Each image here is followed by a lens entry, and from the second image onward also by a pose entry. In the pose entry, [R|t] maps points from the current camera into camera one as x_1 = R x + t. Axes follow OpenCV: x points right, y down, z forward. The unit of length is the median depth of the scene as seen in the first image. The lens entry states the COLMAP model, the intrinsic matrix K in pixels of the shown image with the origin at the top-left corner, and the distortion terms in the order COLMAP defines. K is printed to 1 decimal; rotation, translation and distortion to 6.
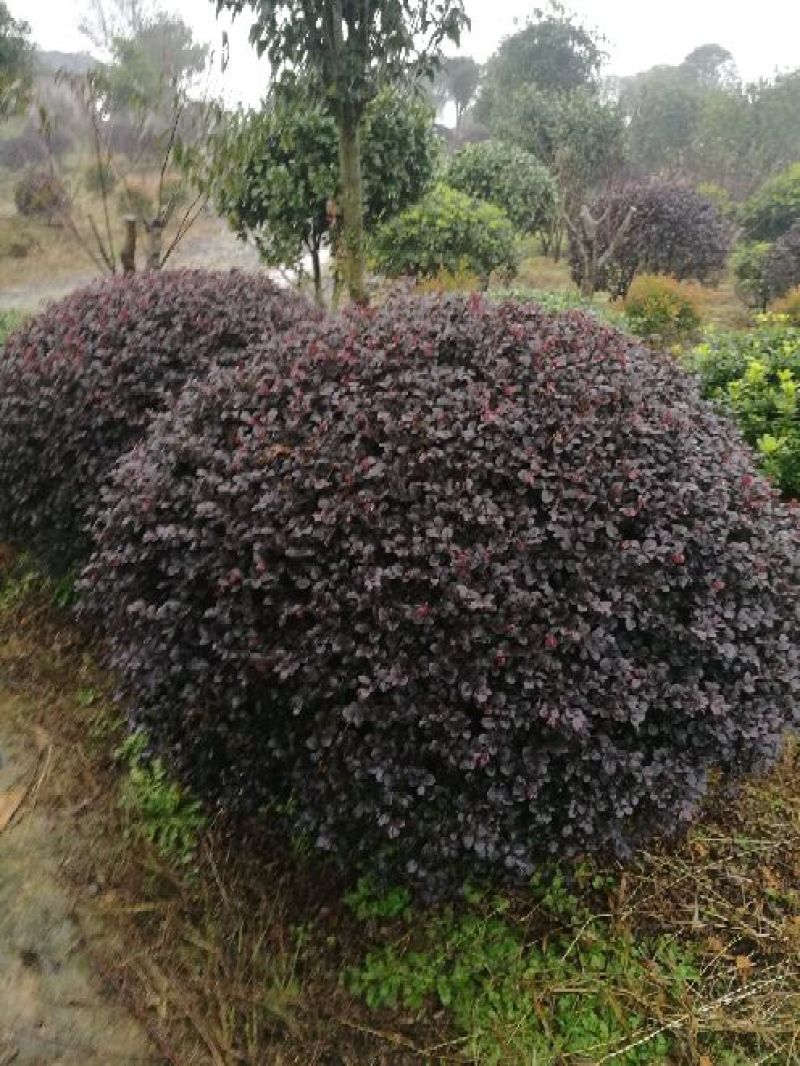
lens RADIAL K [[731.3, 0, 400.0], [0, 731.3, 533.0], [0, 0, 1]] dist [-0.018836, 0.022495]
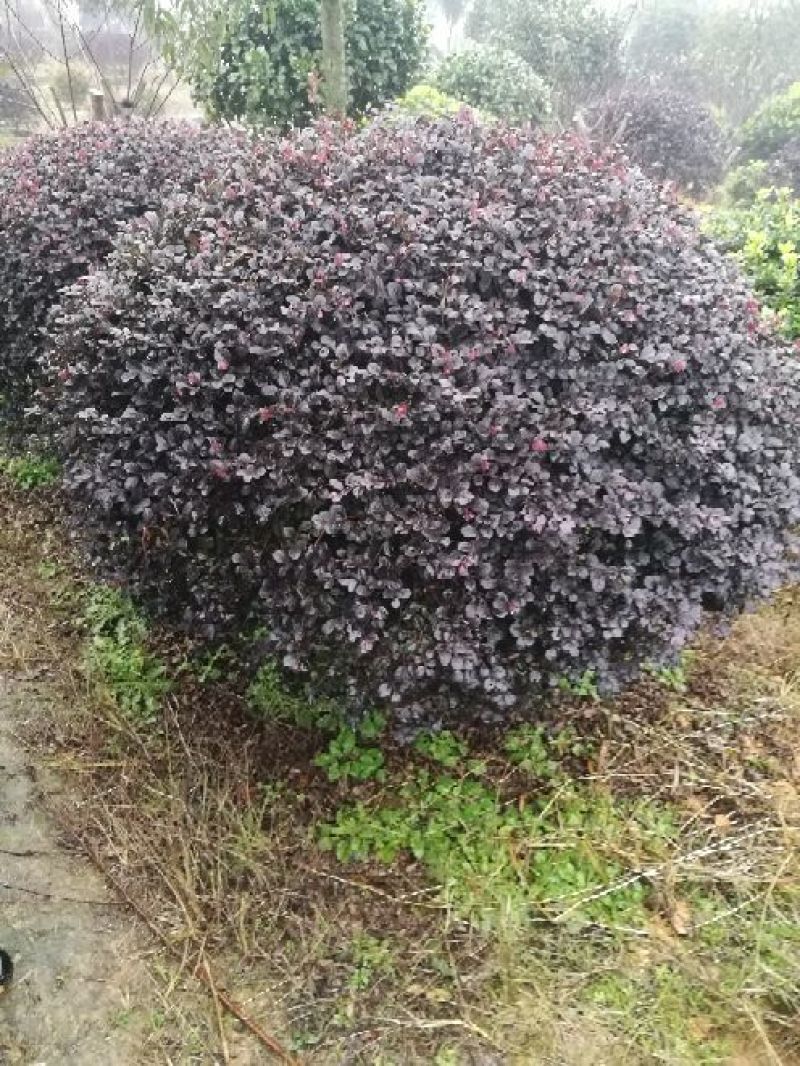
lens RADIAL K [[728.9, 0, 400.0], [0, 728.9, 533.0], [0, 0, 1]] dist [-0.002198, -0.027539]
pose [[0.999581, 0.014574, 0.025013, 0.008094], [-0.016136, 0.997855, 0.063447, 0.166453], [-0.024034, -0.063824, 0.997672, 0.067932]]
